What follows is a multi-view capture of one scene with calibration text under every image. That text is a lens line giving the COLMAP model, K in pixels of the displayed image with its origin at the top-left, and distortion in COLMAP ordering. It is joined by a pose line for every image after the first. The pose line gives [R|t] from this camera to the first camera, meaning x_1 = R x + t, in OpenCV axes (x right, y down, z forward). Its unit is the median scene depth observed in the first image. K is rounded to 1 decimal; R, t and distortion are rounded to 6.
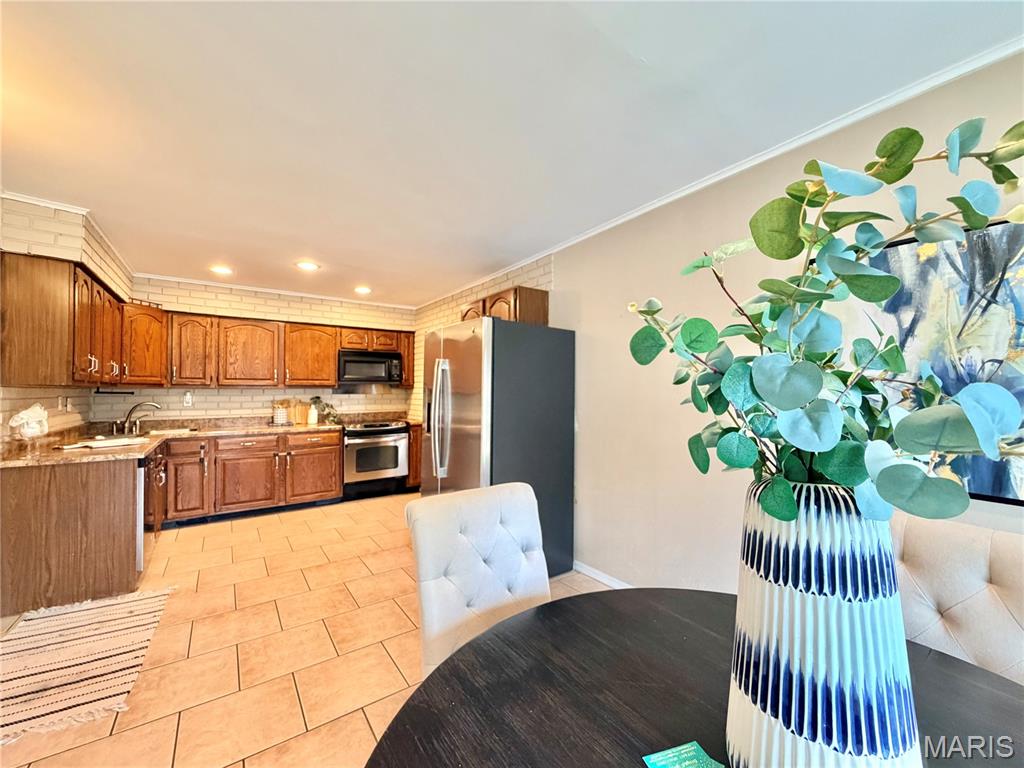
lens RADIAL K [[407.9, 0, 509.3], [0, 407.9, 386.4], [0, 0, 1]] dist [0.000451, 0.000245]
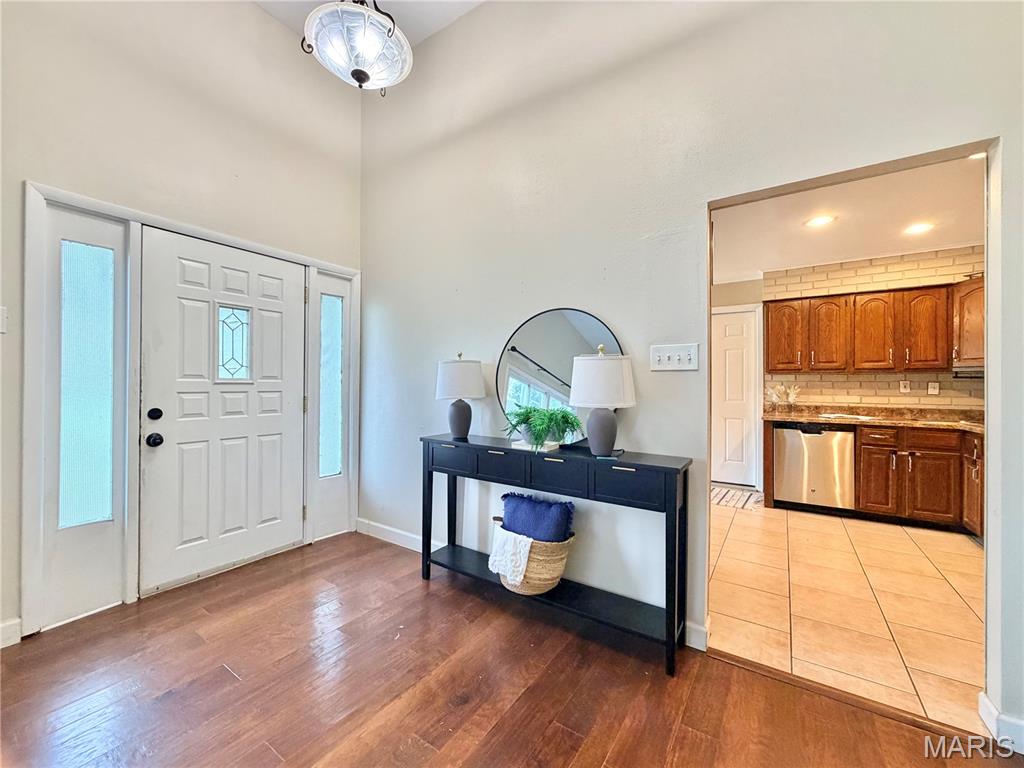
lens RADIAL K [[407.9, 0, 509.1], [0, 407.9, 384.6], [0, 0, 1]] dist [0.000451, 0.000245]
pose [[-0.932475, -0.007430, -0.361159, 0.301050], [-0.003240, 0.999920, -0.012206, 0.037812], [0.361221, -0.010212, -0.932424, 1.195926]]
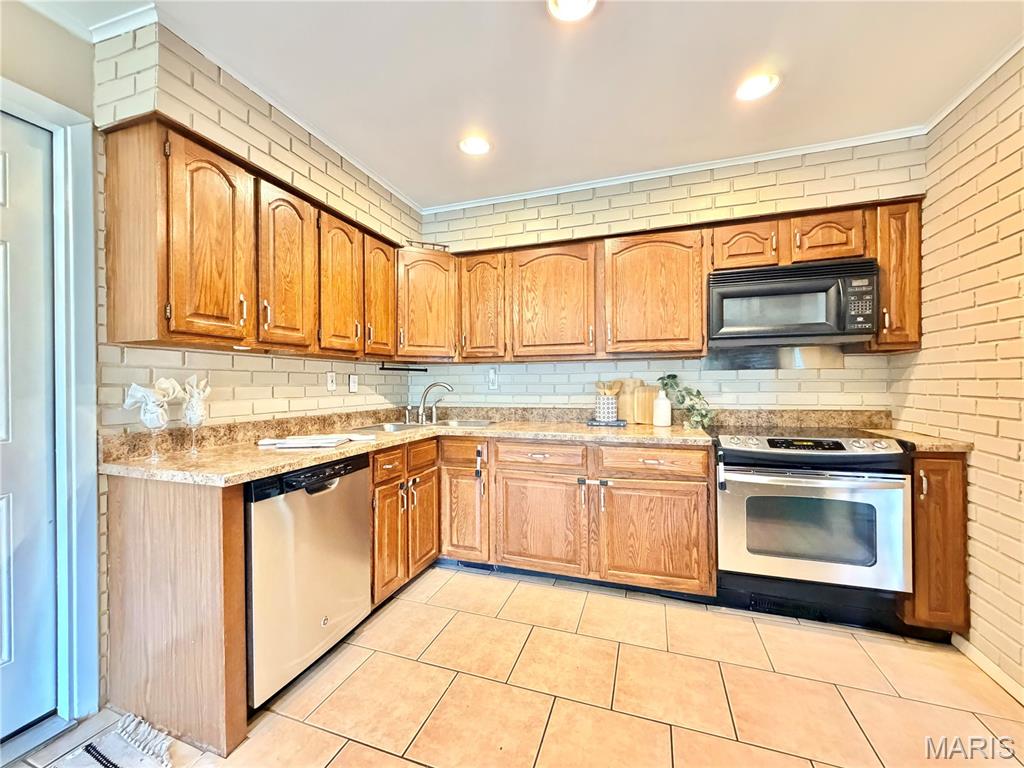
lens RADIAL K [[407.9, 0, 509.2], [0, 407.9, 382.7], [0, 0, 1]] dist [0.000451, 0.000245]
pose [[0.587923, -0.005774, -0.808896, -0.184357], [0.014563, 0.999888, 0.003447, 0.033019], [0.808786, -0.013806, 0.587942, 0.571599]]
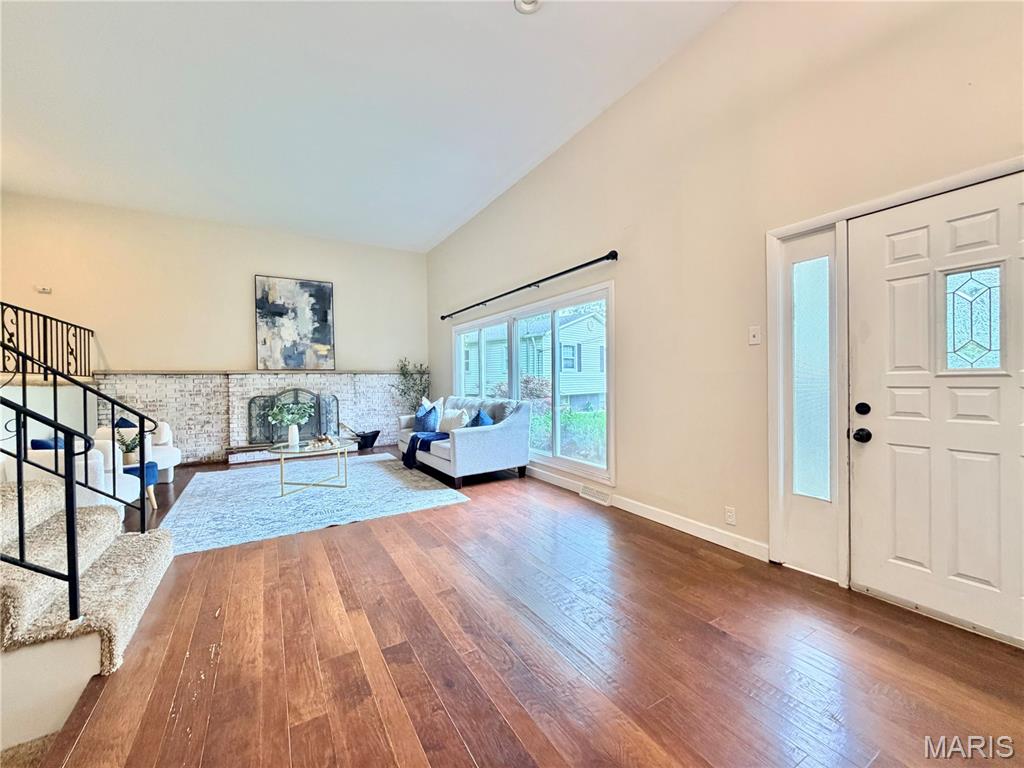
lens RADIAL K [[407.9, 0, 508.8], [0, 407.9, 383.5], [0, 0, 1]] dist [0.000451, 0.000245]
pose [[0.071897, -0.010628, 0.997355, 0.016151], [0.002705, 0.999942, 0.010460, 0.032954], [-0.997408, 0.001945, 0.071922, 0.962401]]
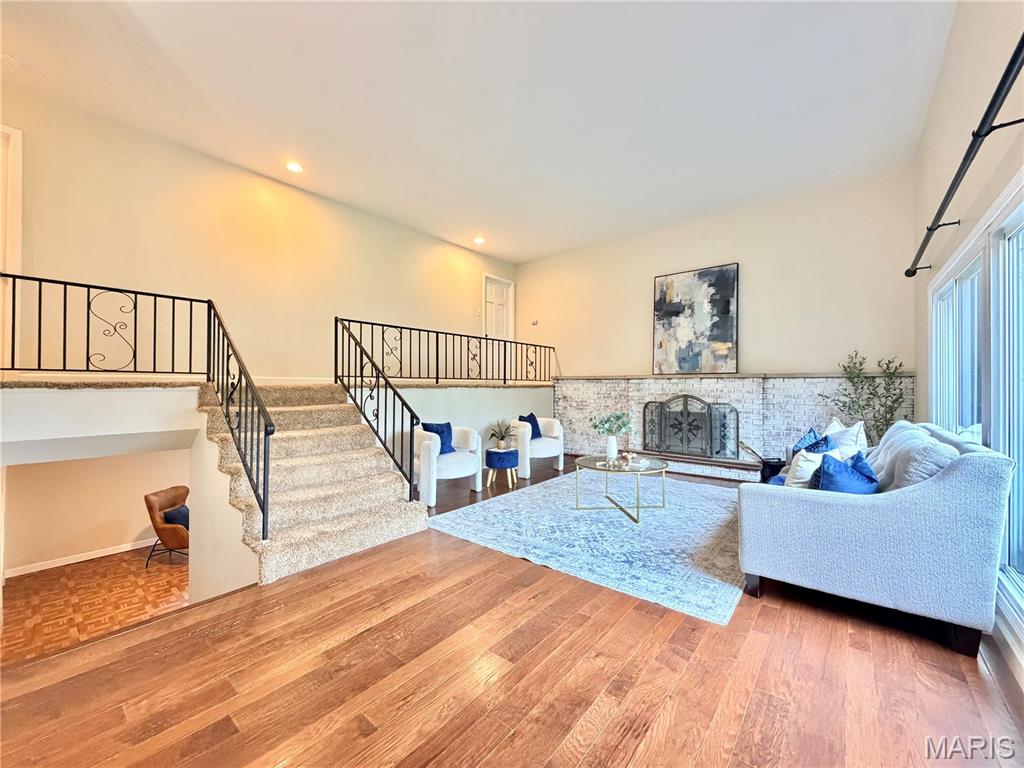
lens RADIAL K [[407.9, 0, 509.1], [0, 407.9, 382.7], [0, 0, 1]] dist [0.000451, 0.000245]
pose [[0.966095, 0.003137, 0.258167, 0.537198], [-0.004201, 0.999985, 0.003568, 0.023043], [-0.258152, -0.004531, 0.966094, 0.735330]]
